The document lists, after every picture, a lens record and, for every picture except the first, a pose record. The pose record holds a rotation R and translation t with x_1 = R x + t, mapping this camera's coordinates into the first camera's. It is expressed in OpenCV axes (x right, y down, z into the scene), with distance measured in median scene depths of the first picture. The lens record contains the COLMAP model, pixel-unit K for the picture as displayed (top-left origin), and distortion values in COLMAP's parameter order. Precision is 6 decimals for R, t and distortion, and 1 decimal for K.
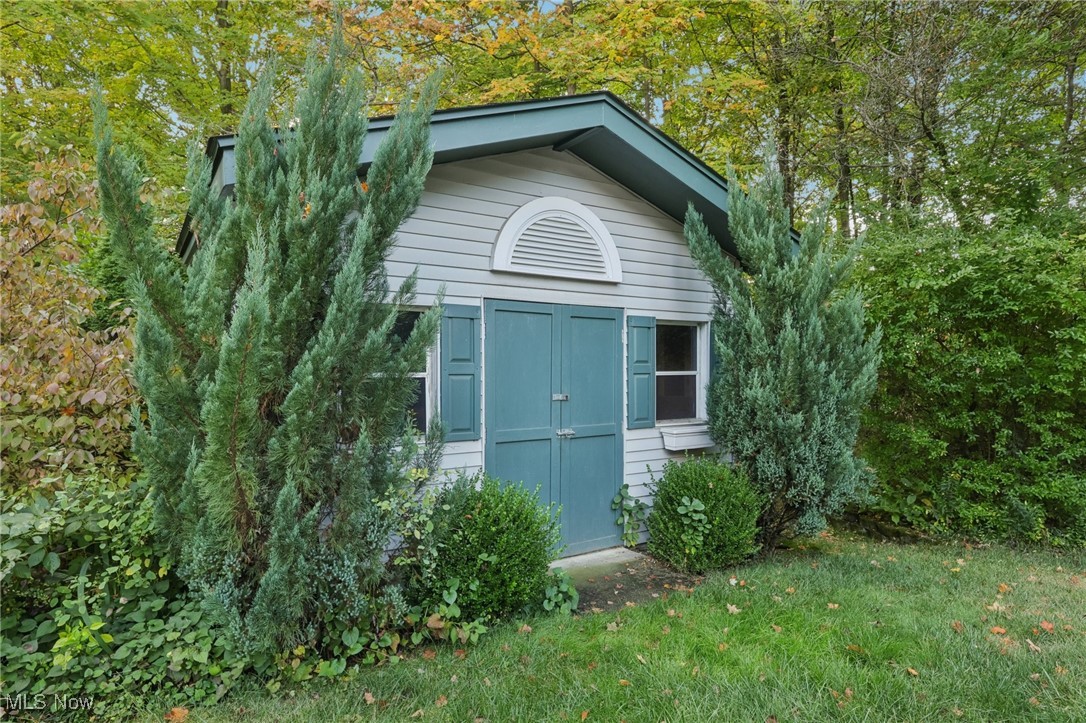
lens RADIAL K [[604.1, 0, 544.3], [0, 604.1, 366.7], [0, 0, 1]] dist [0.001640, 0.000431]
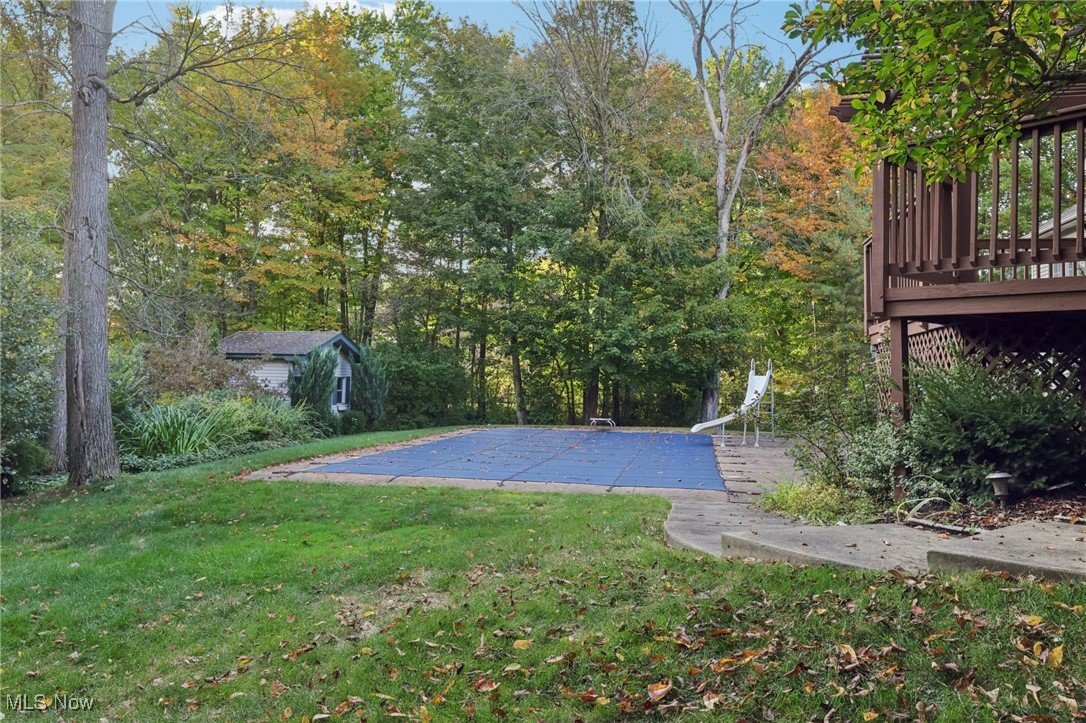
lens RADIAL K [[795.8, 0, 544.8], [0, 795.8, 360.6], [0, 0, 1]] dist [-0.042716, 0.001034]
pose [[0.691024, 0.023639, 0.722445, -3.058012], [-0.013798, 0.999714, -0.019514, -0.121709], [-0.722700, 0.003517, 0.691153, -4.139388]]
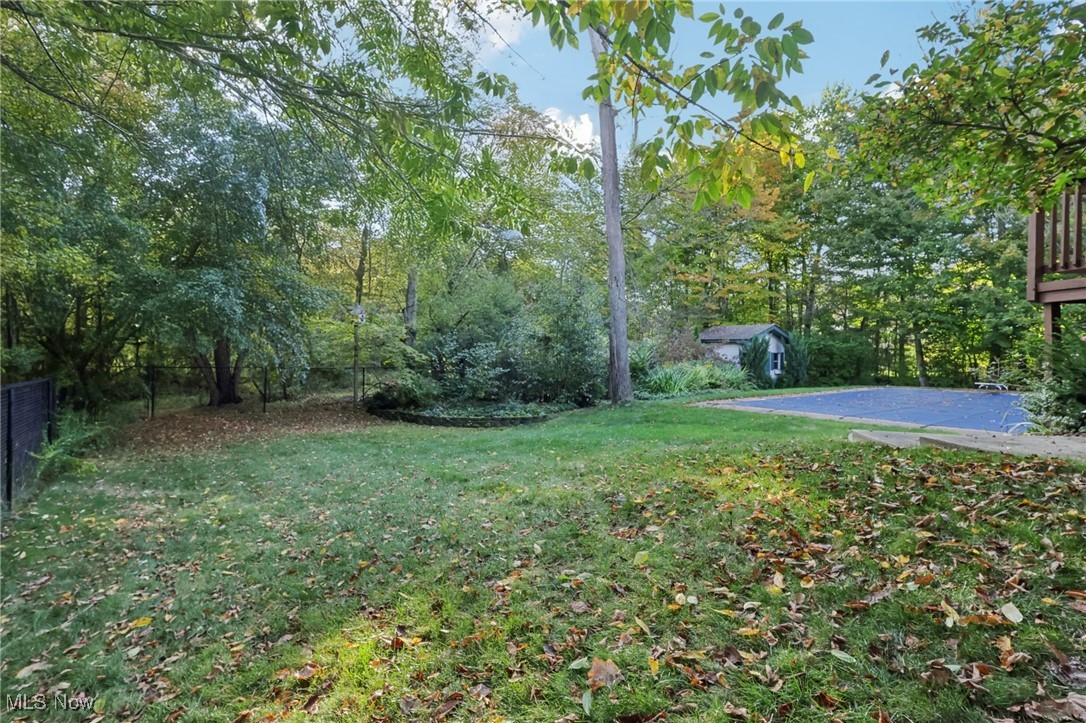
lens RADIAL K [[513.7, 0, 543.4], [0, 513.7, 360.2], [0, 0, 1]] dist [-0.000737, -0.000040]
pose [[0.997771, 0.000902, 0.066722, -2.989773], [-0.002131, 0.999829, 0.018357, -0.109766], [-0.066694, -0.018458, 0.997603, -4.850531]]
